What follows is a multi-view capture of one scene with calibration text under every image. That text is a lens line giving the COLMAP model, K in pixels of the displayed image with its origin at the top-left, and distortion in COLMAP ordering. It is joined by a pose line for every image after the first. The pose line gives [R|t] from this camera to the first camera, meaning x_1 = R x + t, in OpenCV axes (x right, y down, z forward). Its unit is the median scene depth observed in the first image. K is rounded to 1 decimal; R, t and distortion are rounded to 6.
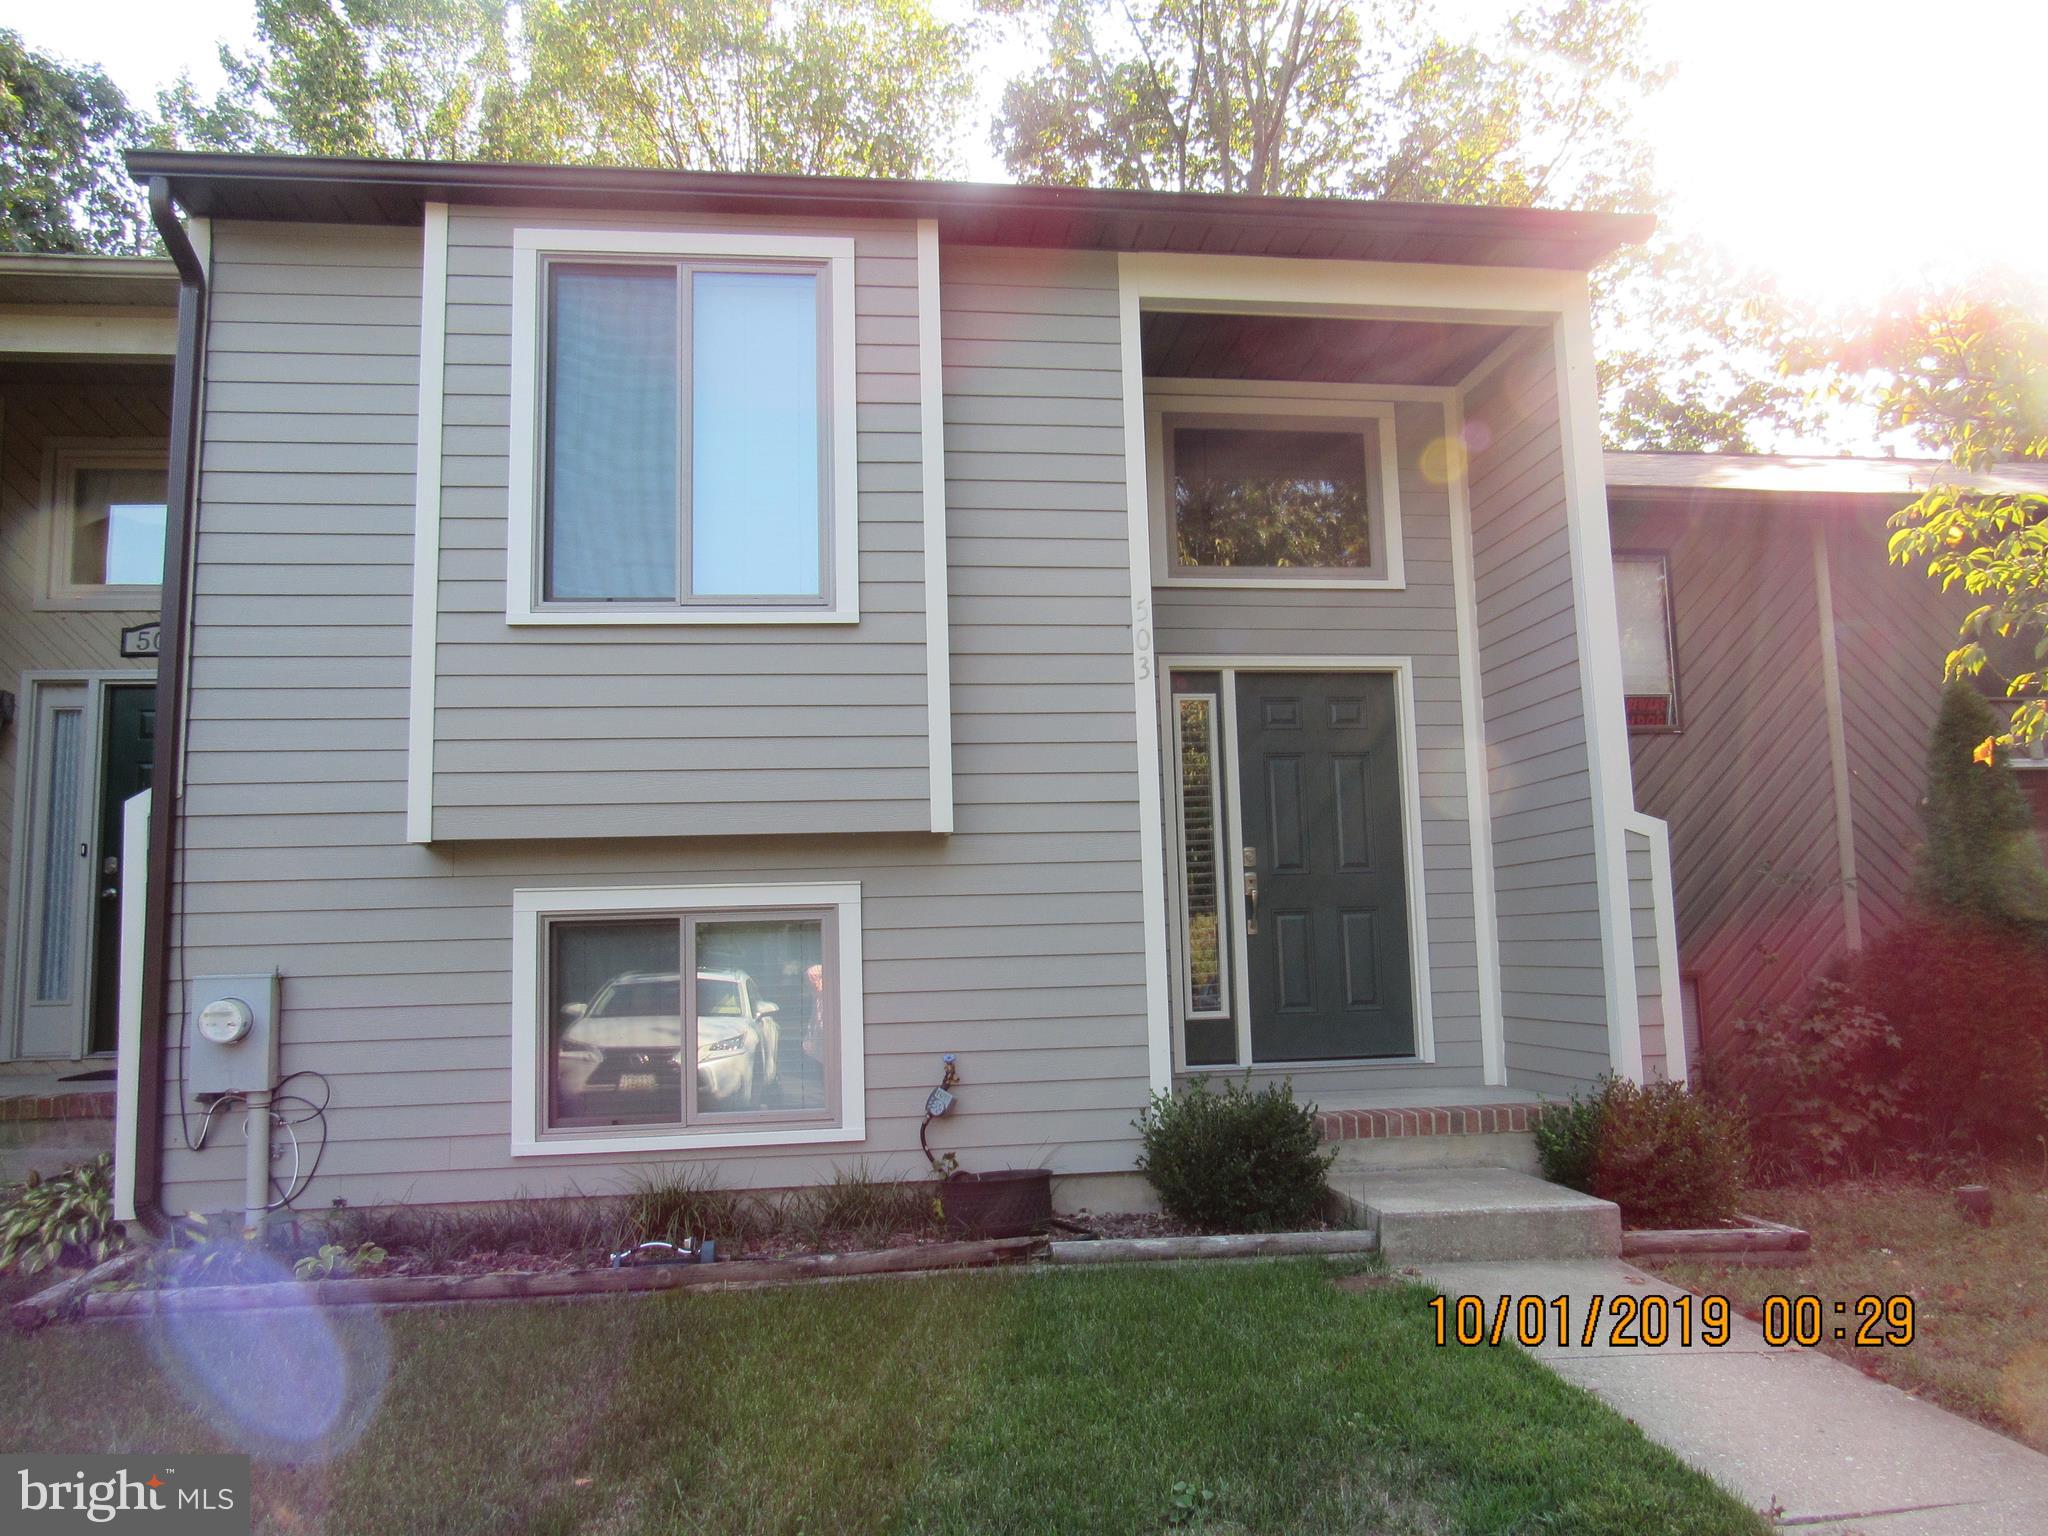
lens RADIAL K [[1463.3, 0, 1024.0], [0, 1463.3, 768.0], [0, 0, 1]] dist [-0.002644, -0.001583]
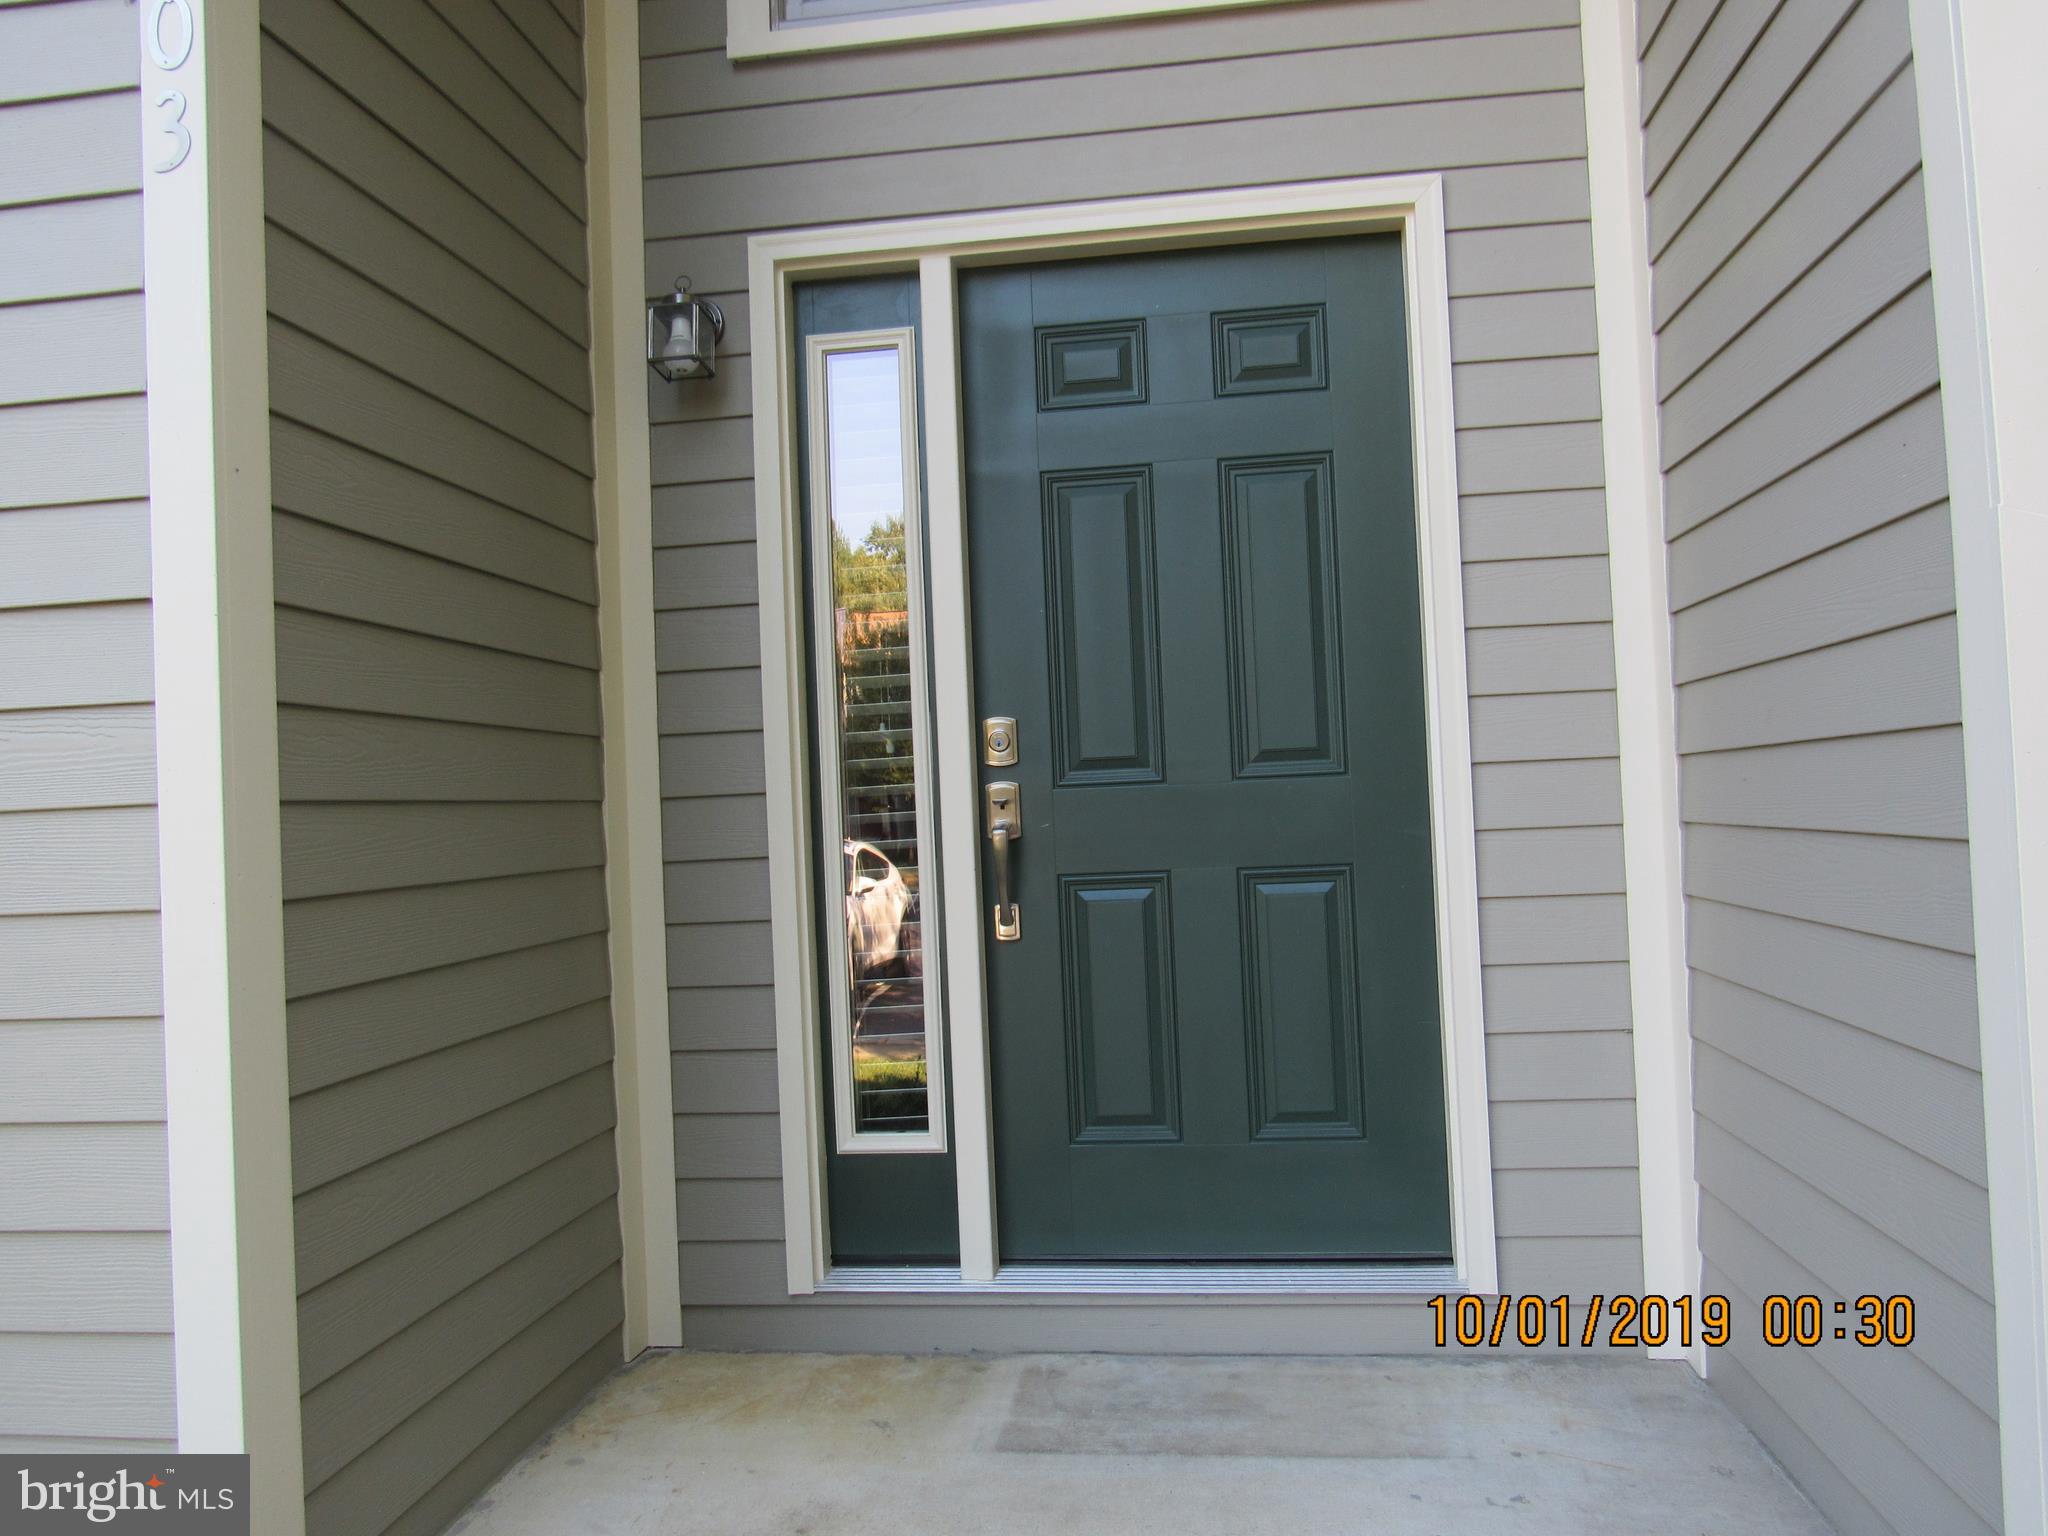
lens RADIAL K [[1463.3, 0, 1024.0], [0, 1463.3, 768.0], [0, 0, 1]] dist [-0.002644, -0.001583]
pose [[0.964538, -0.019678, -0.263209, 0.262994], [0.048327, 0.993526, 0.102818, 0.028440], [0.259482, -0.111892, 0.959244, 0.629039]]
